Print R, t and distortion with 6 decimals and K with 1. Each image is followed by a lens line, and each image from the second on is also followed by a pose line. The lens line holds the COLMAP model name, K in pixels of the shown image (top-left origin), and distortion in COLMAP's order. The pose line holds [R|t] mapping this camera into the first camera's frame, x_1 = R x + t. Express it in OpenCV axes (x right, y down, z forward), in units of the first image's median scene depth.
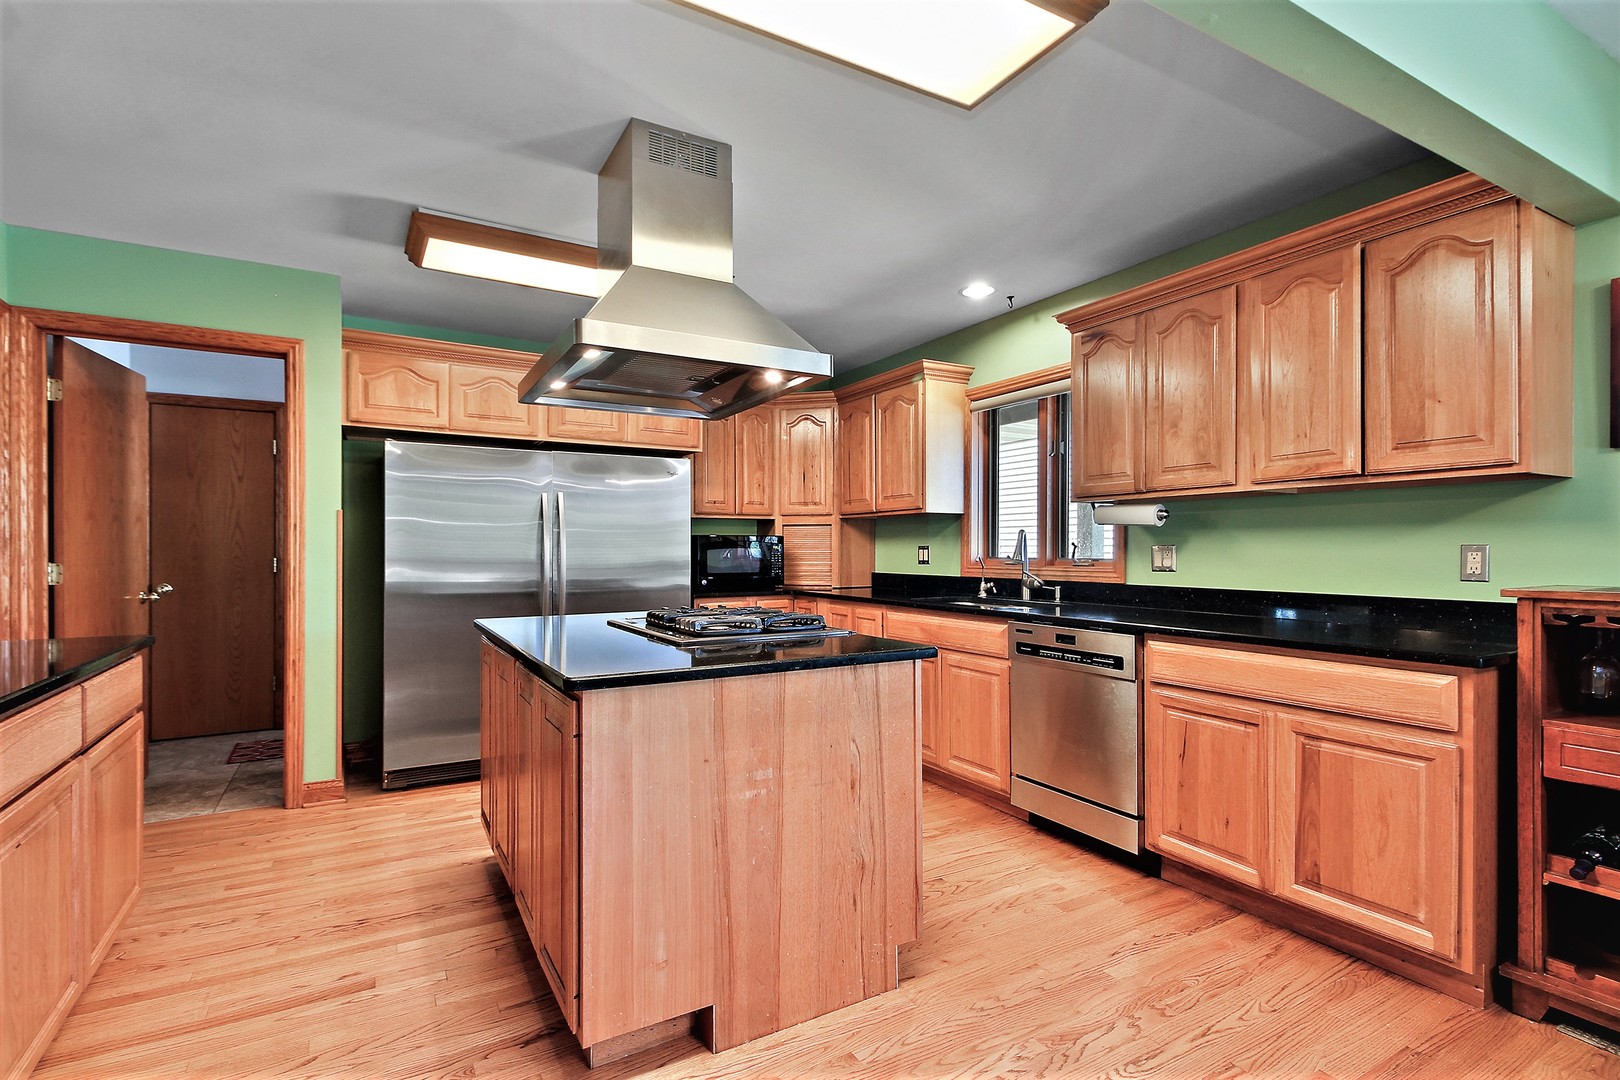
lens RADIAL K [[752.2, 0, 806.2], [0, 752.2, 557.5], [0, 0, 1]] dist [0.011853, -0.008078]
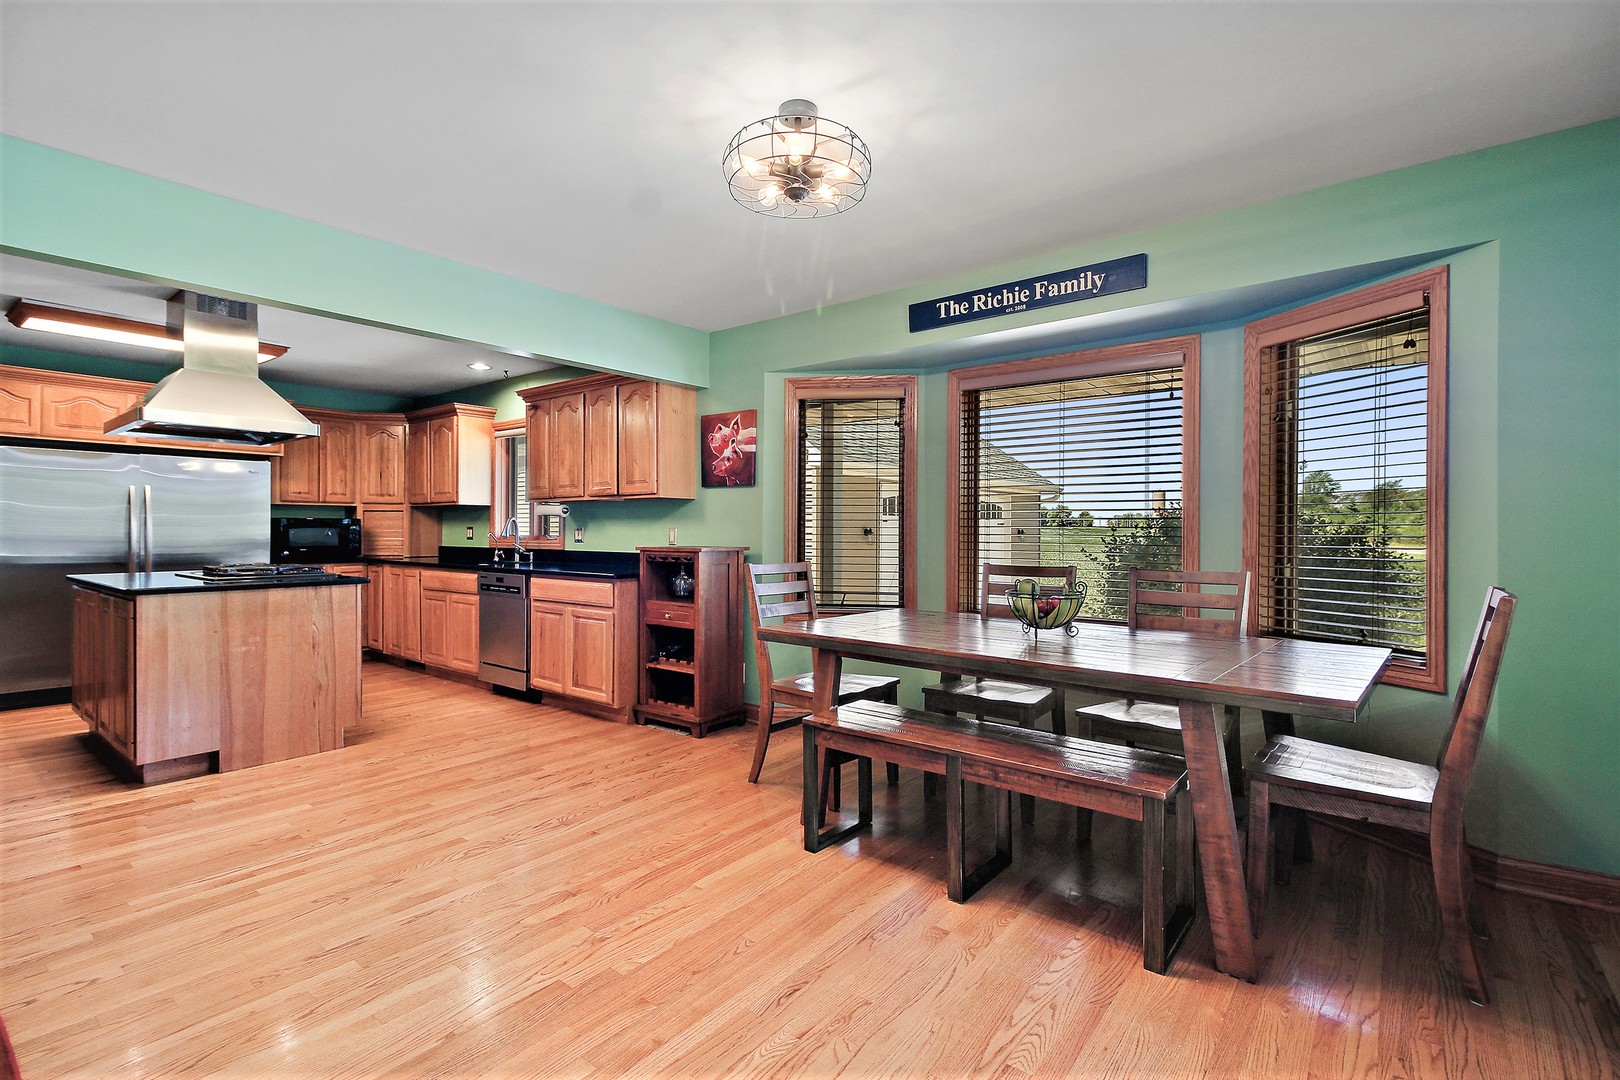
lens RADIAL K [[752.2, 0, 826.9], [0, 752.2, 532.2], [0, 0, 1]] dist [0.011853, -0.008078]
pose [[0.926732, 0.001695, 0.375719, 0.370093], [0.000561, 0.999982, -0.005894, 0.005995], [-0.375723, 0.005673, 0.926715, -0.894229]]
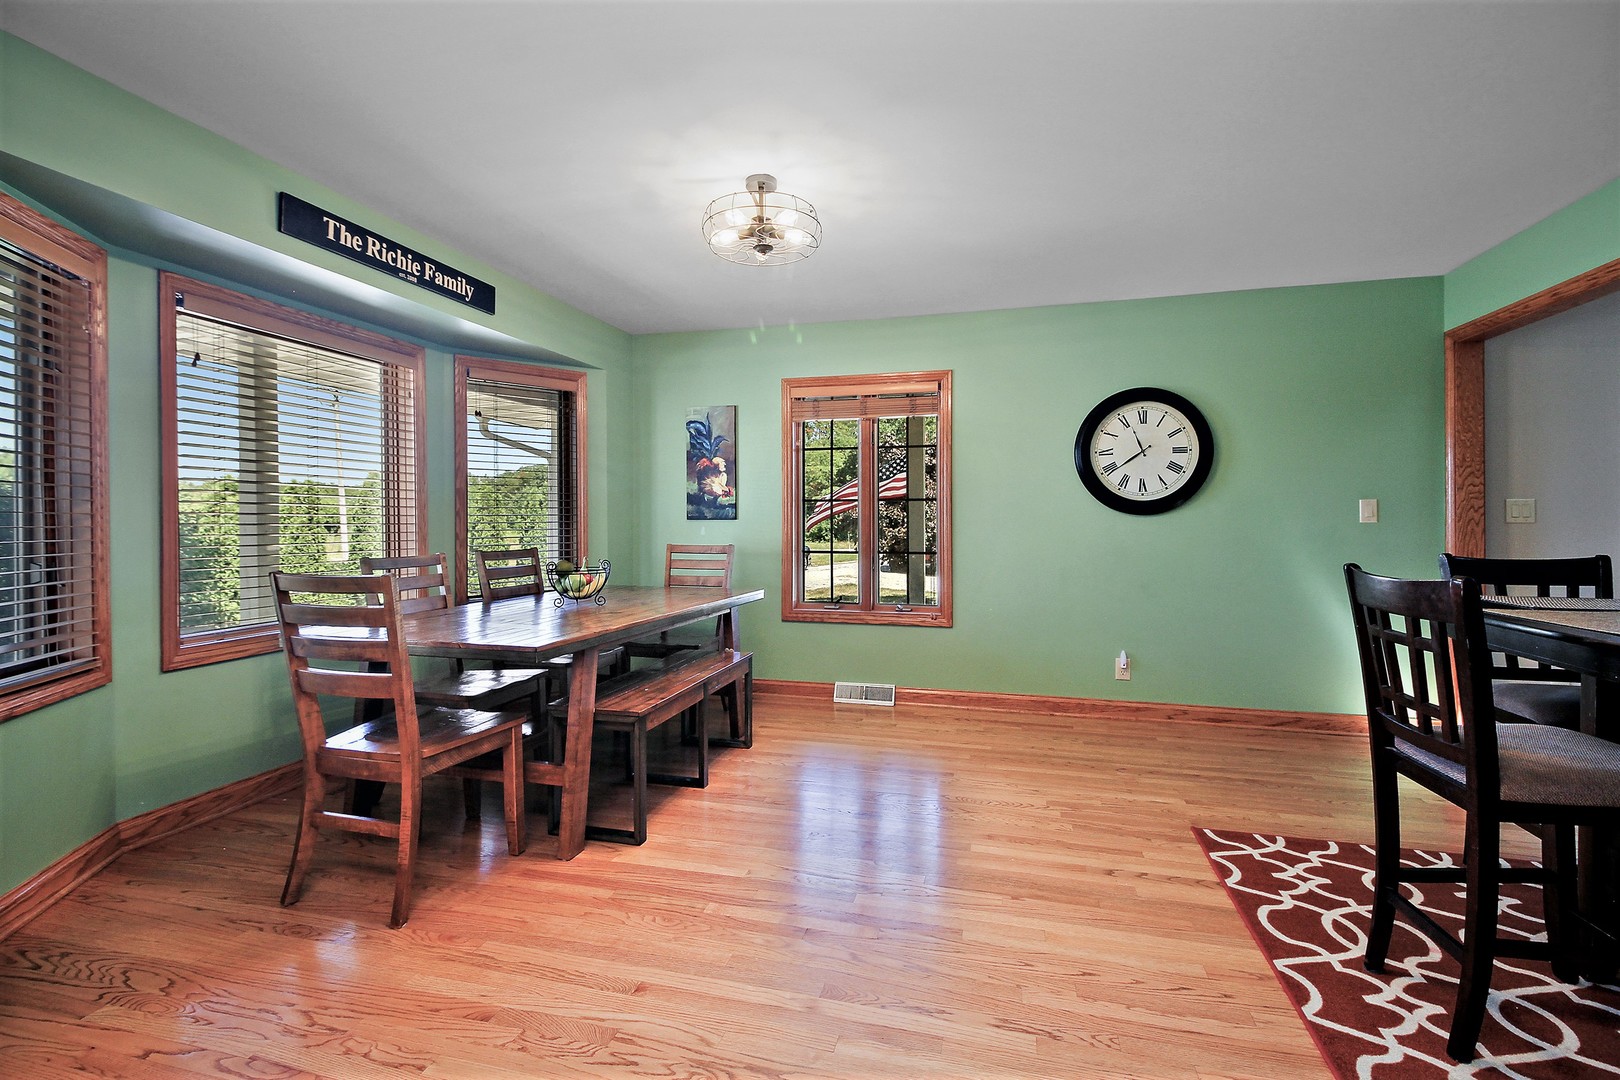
lens RADIAL K [[752.2, 0, 787.9], [0, 752.2, 517.1], [0, 0, 1]] dist [0.011853, -0.008078]
pose [[-0.692598, 0.004738, 0.721308, -0.065861], [0.009738, 0.999949, 0.002782, -0.002967], [-0.721258, 0.008951, -0.692609, 0.420097]]
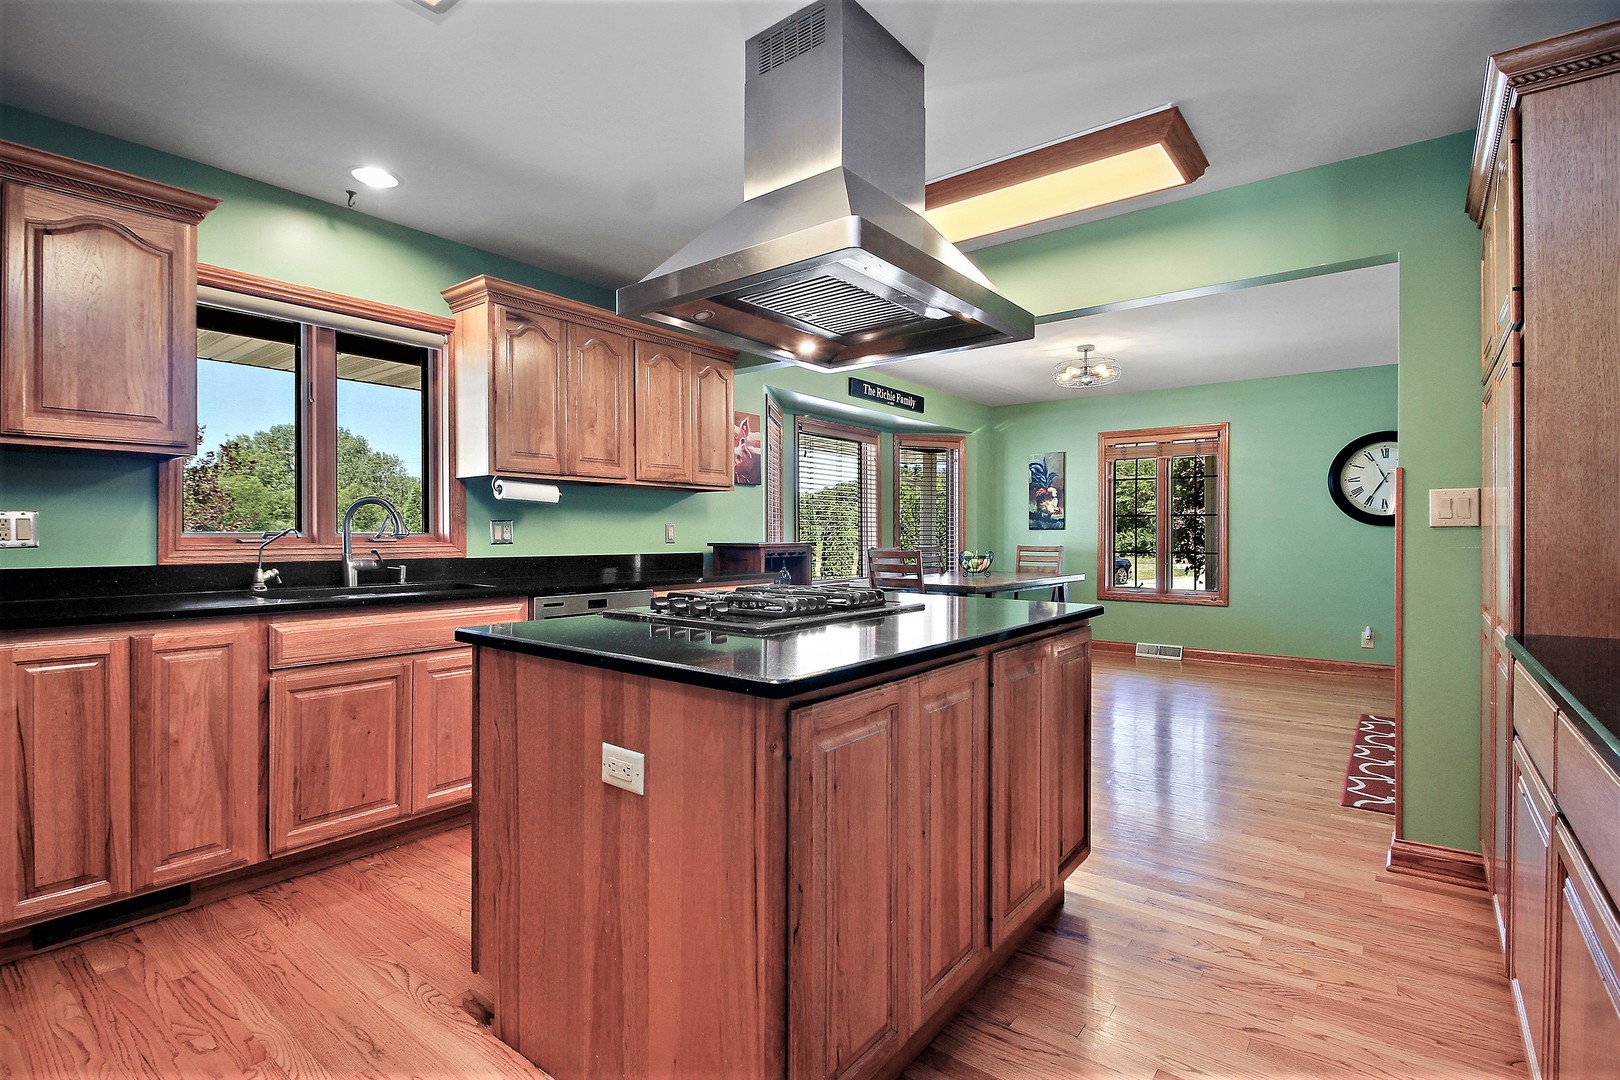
lens RADIAL K [[752.2, 0, 807.8], [0, 752.2, 534.3], [0, 0, 1]] dist [0.011853, -0.008078]
pose [[-0.376904, -0.001212, 0.926252, -0.751529], [0.008454, 0.999953, 0.004748, 0.003150], [-0.926214, 0.009620, -0.376876, 1.056043]]
